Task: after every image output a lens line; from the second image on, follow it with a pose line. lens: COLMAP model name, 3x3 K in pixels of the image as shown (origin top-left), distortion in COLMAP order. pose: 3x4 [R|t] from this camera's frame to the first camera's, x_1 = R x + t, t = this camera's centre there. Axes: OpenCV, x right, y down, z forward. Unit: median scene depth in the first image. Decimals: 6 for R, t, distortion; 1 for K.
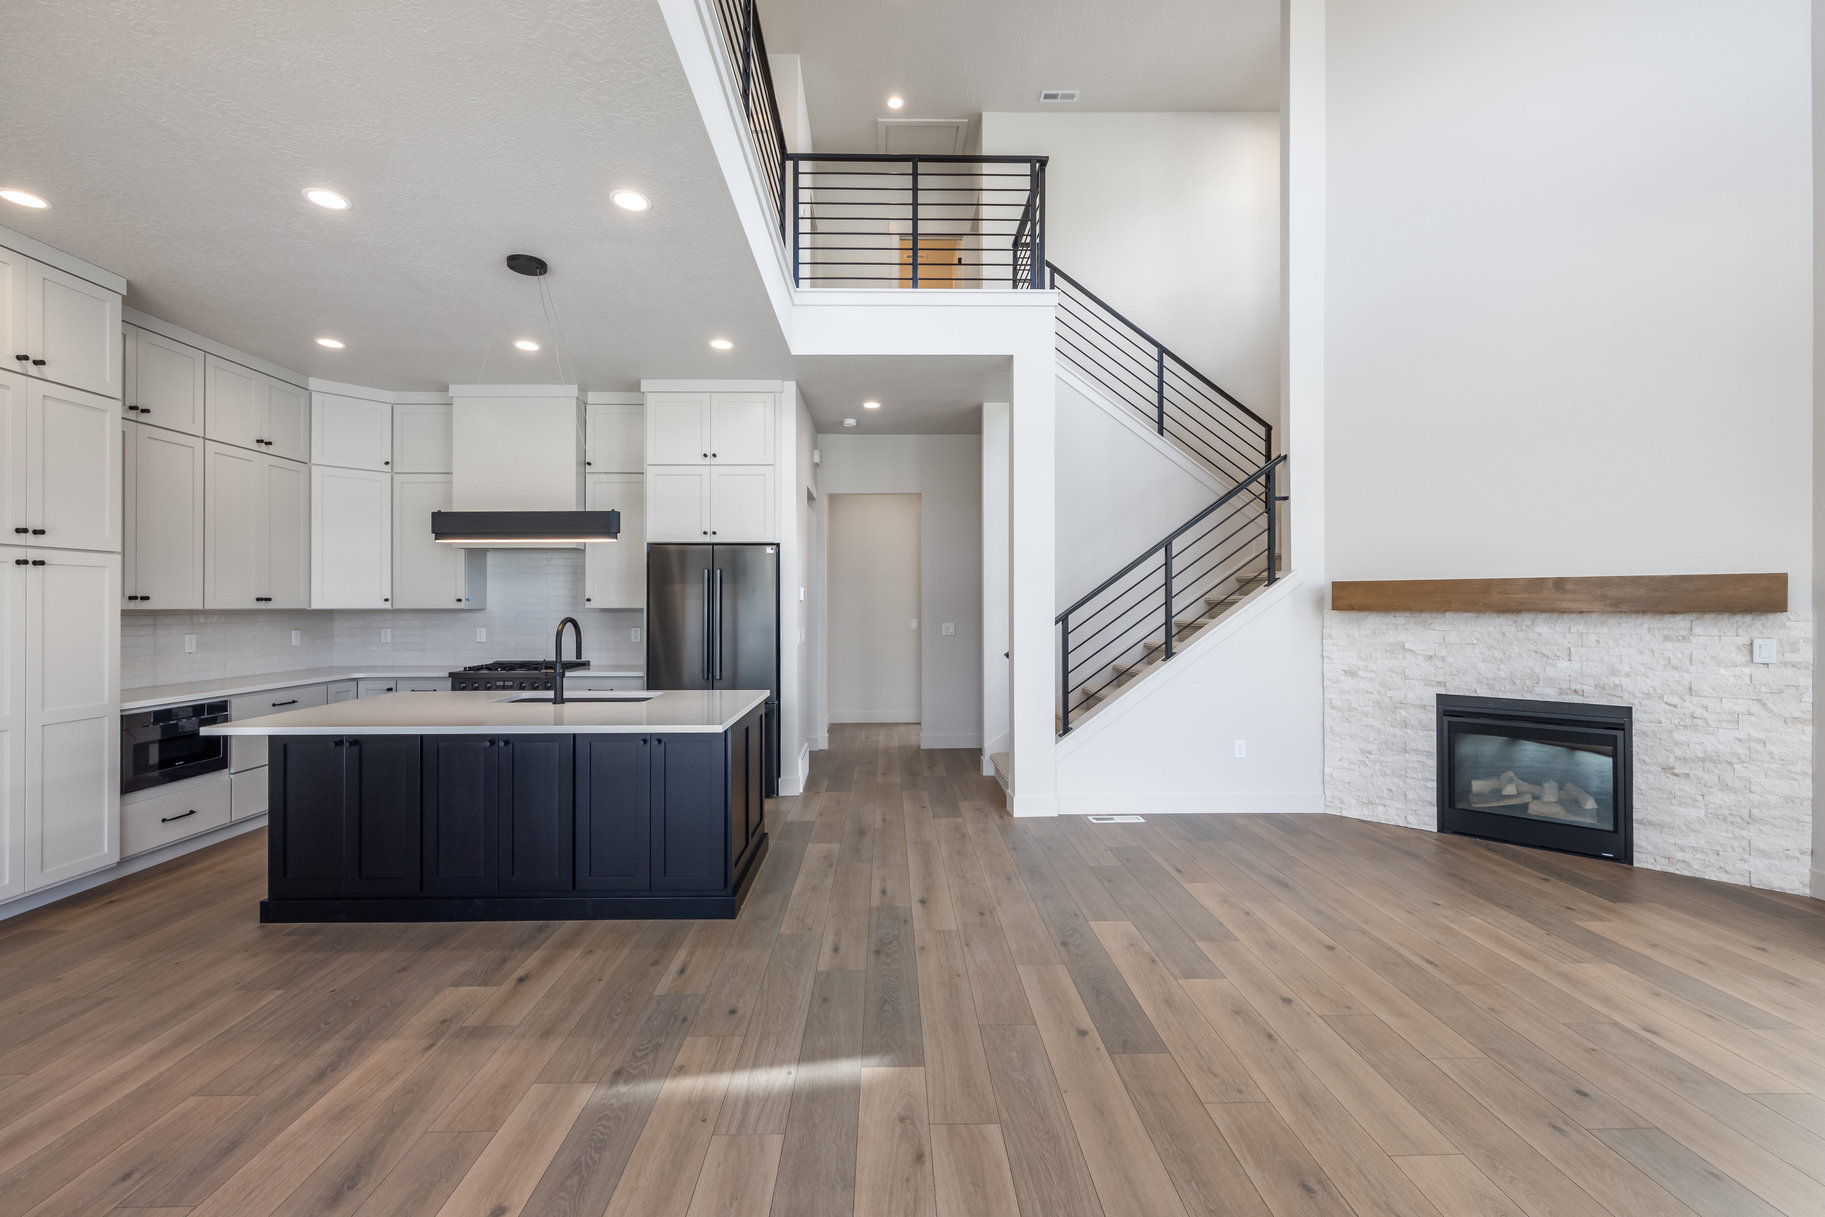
lens RADIAL K [[744.7, 0, 914.5], [0, 744.7, 604.7], [0, 0, 1]] dist [0.003457, -0.001097]
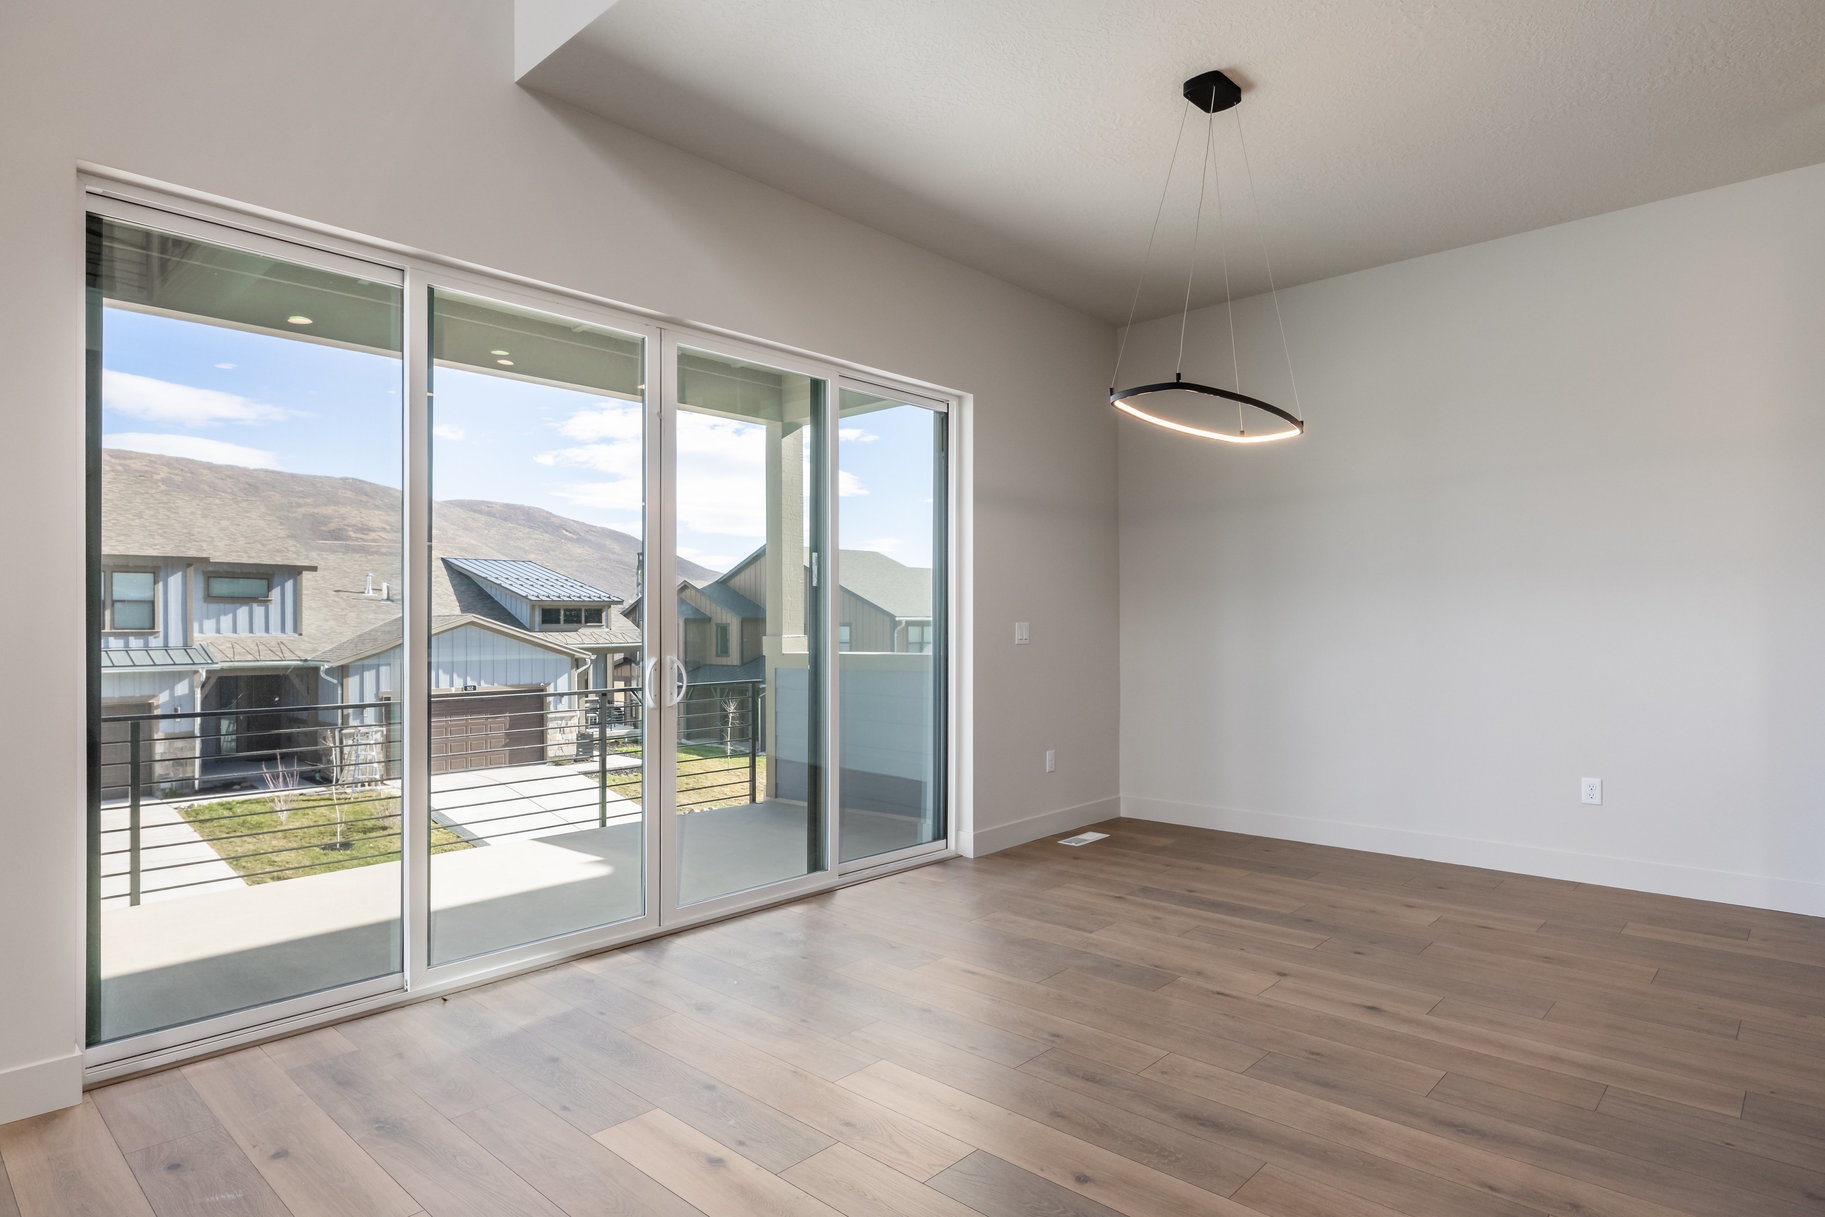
lens RADIAL K [[977.8, 0, 920.3], [0, 977.8, 631.2], [0, 0, 1]] dist [-0.007987, 0.002782]
pose [[-0.691824, 0.010781, -0.721986, 0.204423], [0.006299, 0.999941, 0.008896, 0.045640], [0.722039, 0.001607, -0.691850, 0.739935]]
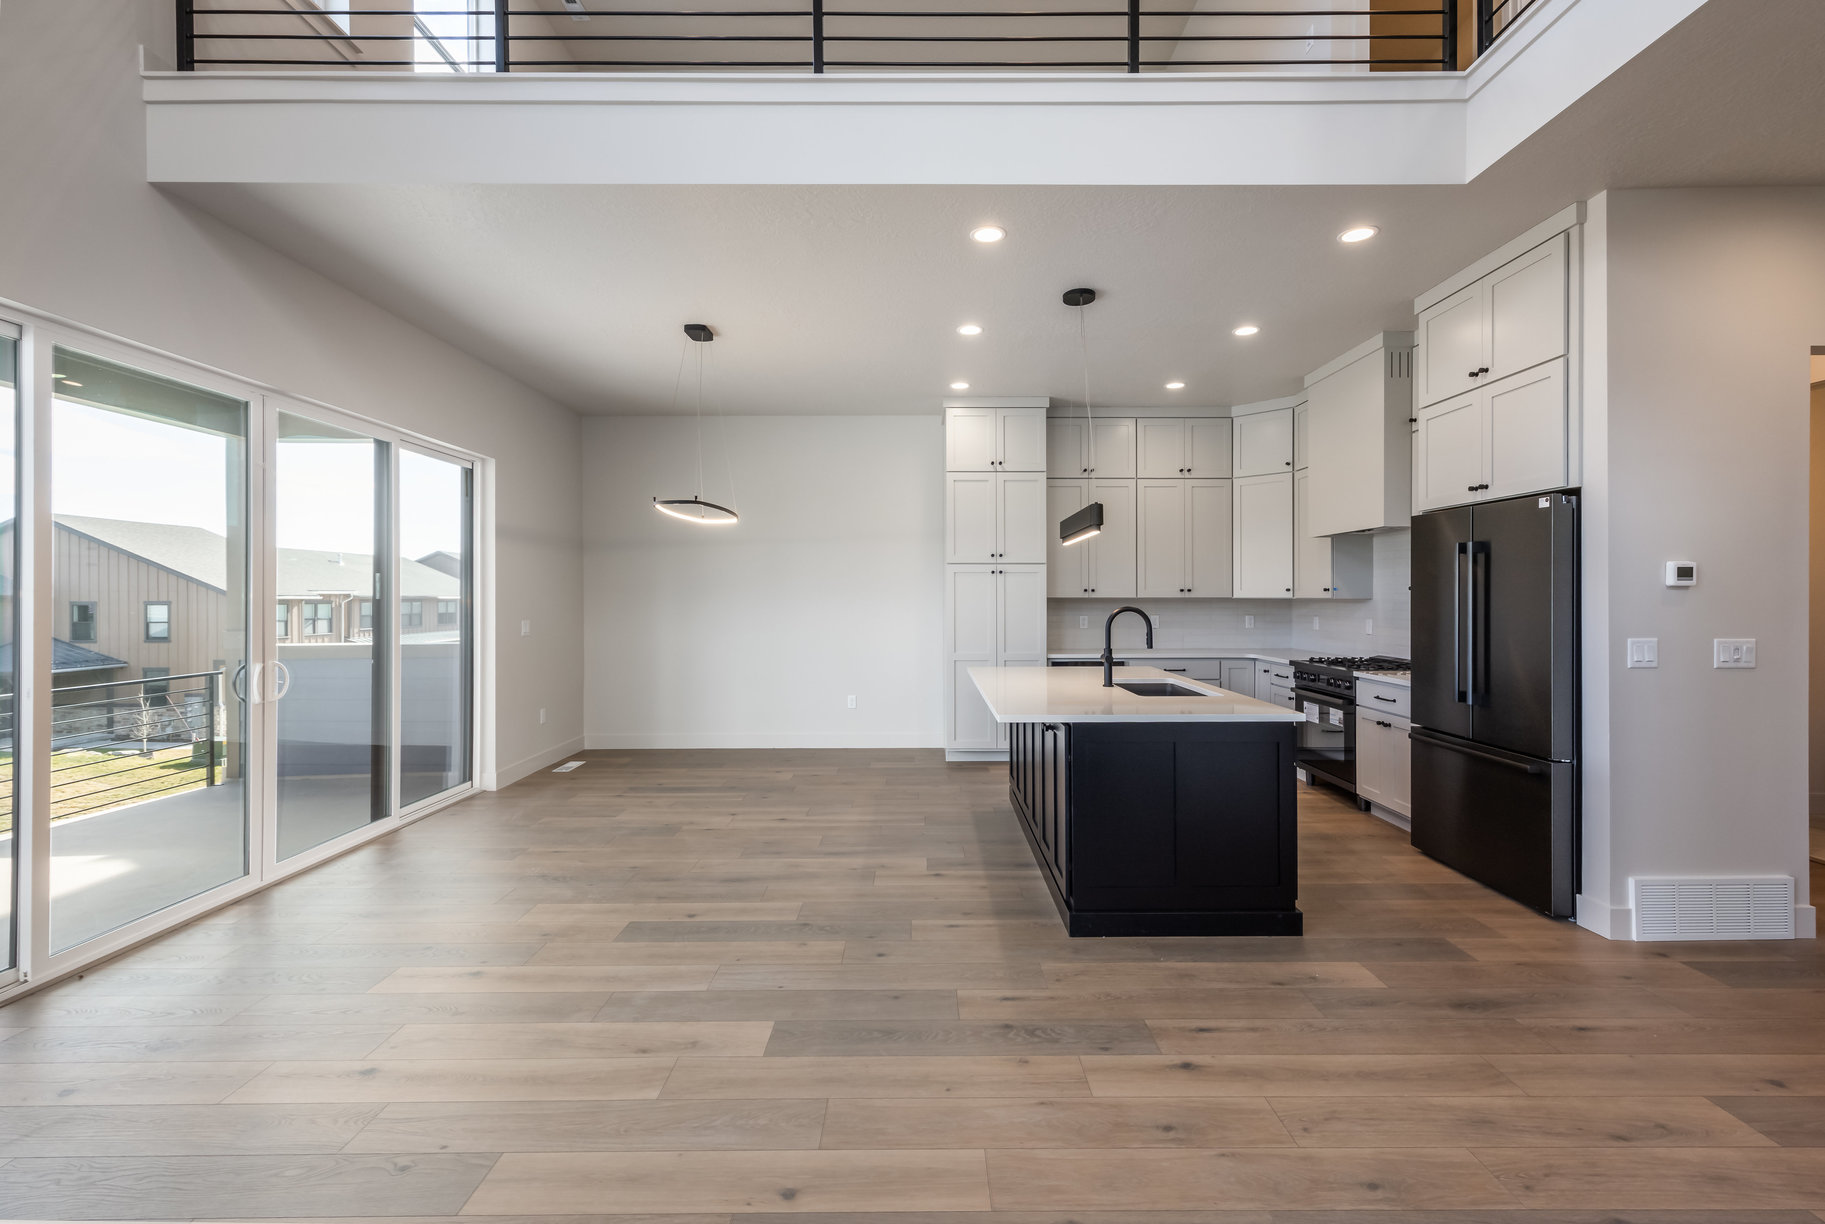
lens RADIAL K [[744.7, 0, 912.1], [0, 744.7, 607.5], [0, 0, 1]] dist [0.003457, -0.001097]
pose [[-0.019745, 0.017646, -0.999649, 0.570069], [0.002153, 0.999843, 0.017607, -0.001754], [0.999803, -0.001805, -0.019780, 0.693703]]
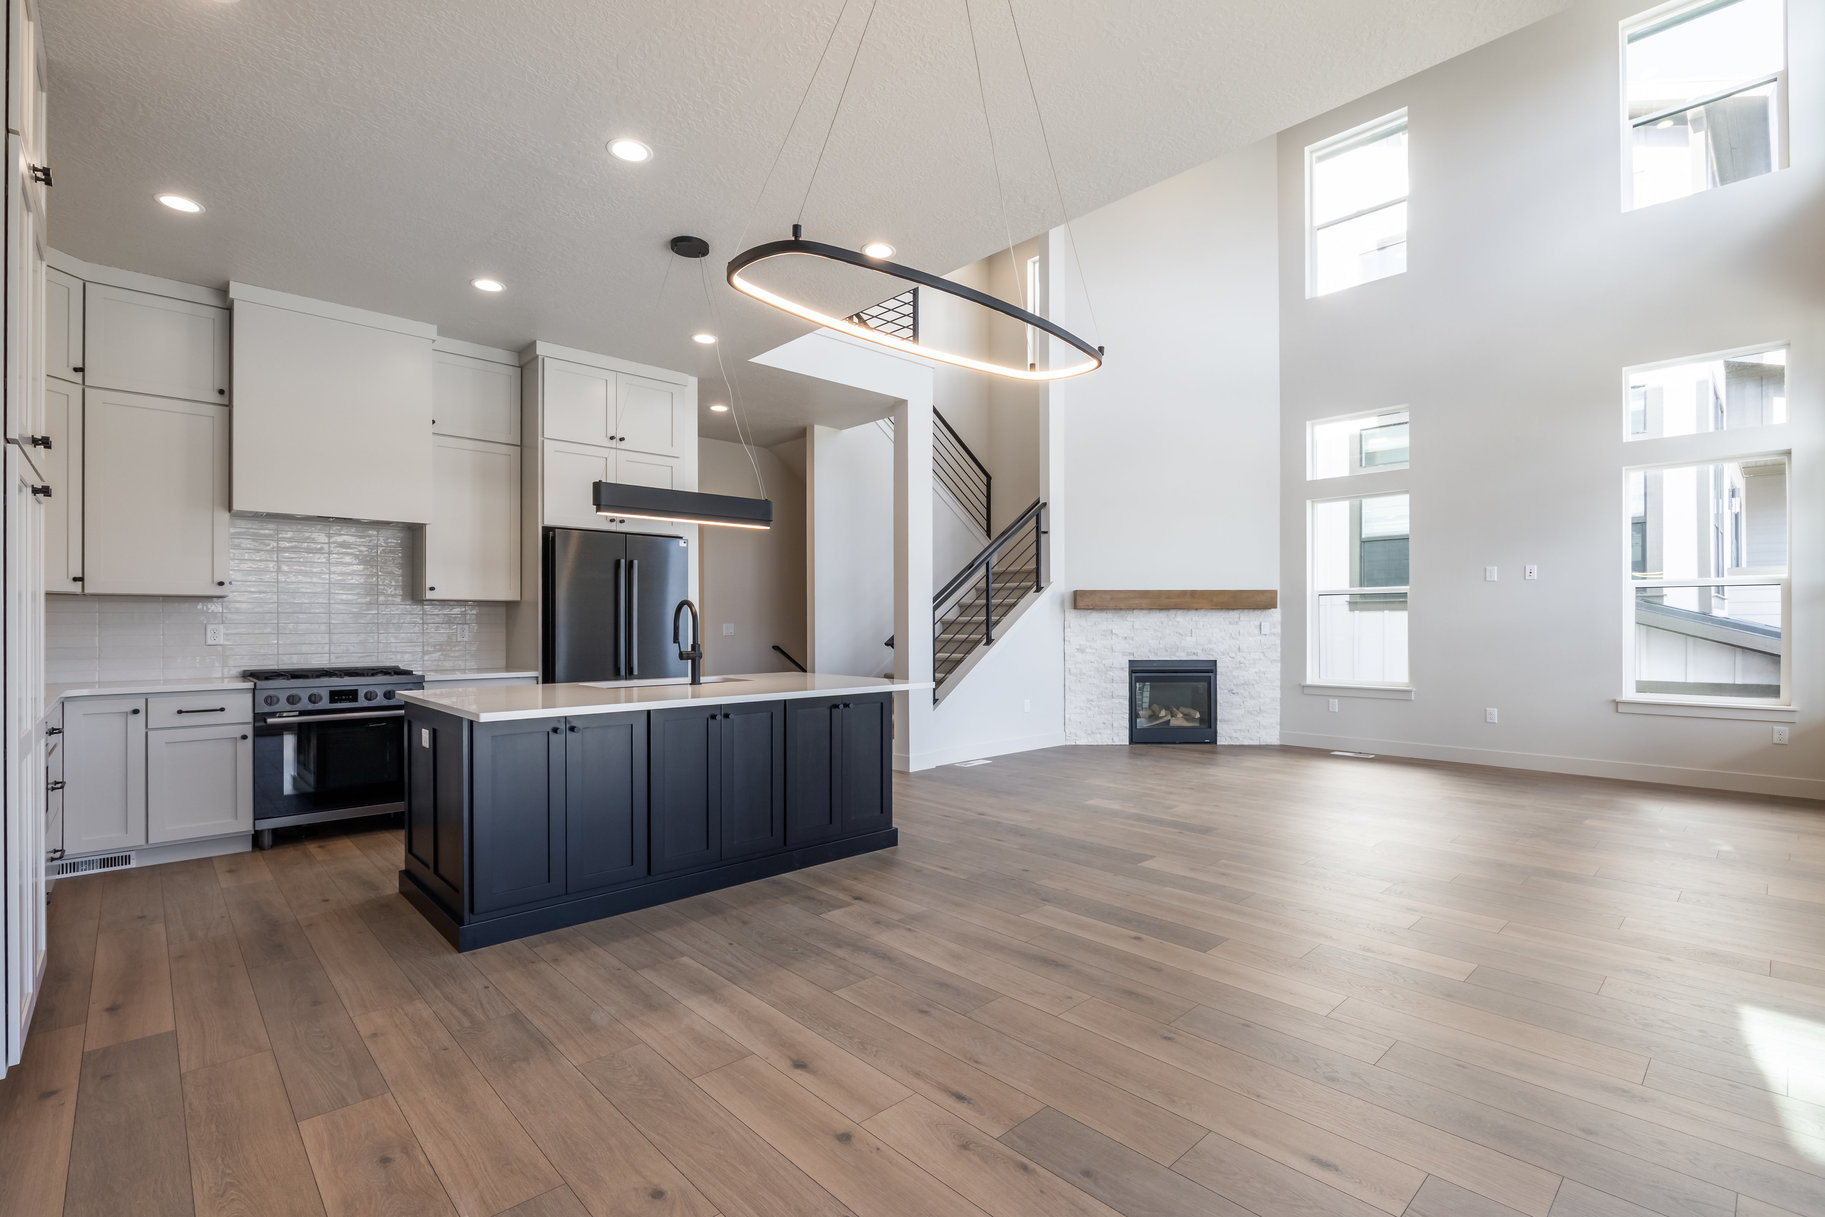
lens RADIAL K [[791.0, 0, 922.0], [0, 791.0, 613.7], [0, 0, 1]] dist [0.003921, 0.000453]
pose [[0.751648, 0.009882, 0.659491, -0.903002], [0.000558, 0.999878, -0.015619, 0.051502], [-0.659565, 0.012108, 0.751550, -0.007122]]
